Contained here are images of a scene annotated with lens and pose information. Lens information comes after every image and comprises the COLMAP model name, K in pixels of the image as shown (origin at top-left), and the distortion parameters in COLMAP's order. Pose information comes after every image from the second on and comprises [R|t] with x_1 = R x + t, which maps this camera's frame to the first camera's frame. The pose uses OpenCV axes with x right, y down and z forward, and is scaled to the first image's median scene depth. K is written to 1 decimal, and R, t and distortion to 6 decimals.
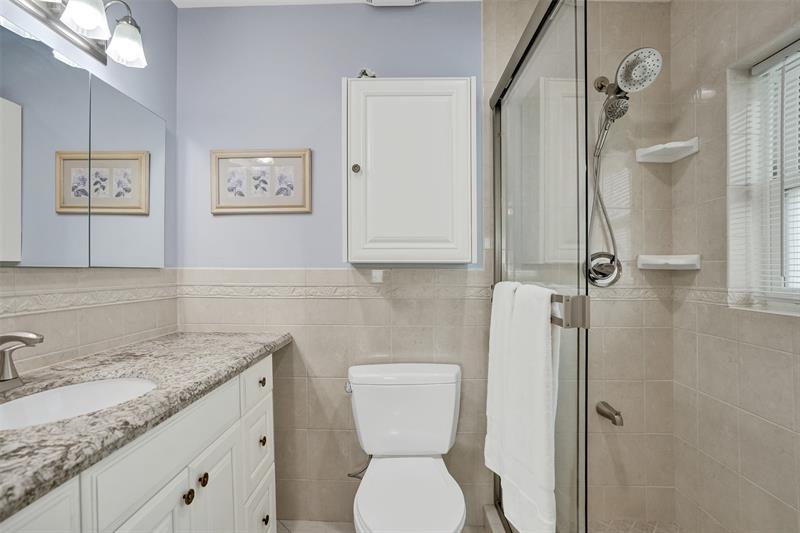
lens RADIAL K [[381.3, 0, 406.3], [0, 381.3, 276.0], [0, 0, 1]] dist [-0.028663, 0.011857]
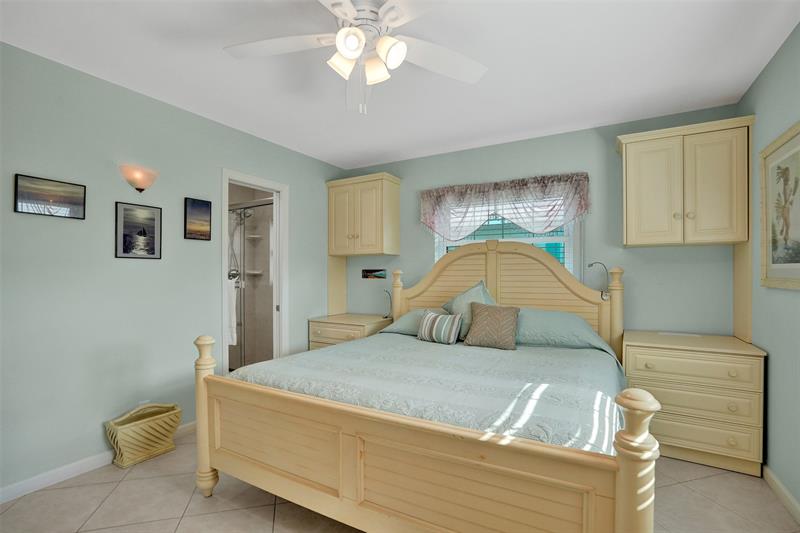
lens RADIAL K [[381.3, 0, 400.1], [0, 381.3, 271.4], [0, 0, 1]] dist [-0.028663, 0.011857]
pose [[0.558485, 0.008836, 0.829467, -1.318713], [0.004545, 0.999896, -0.013712, 0.005778], [-0.829502, 0.011427, 0.558387, -1.875239]]
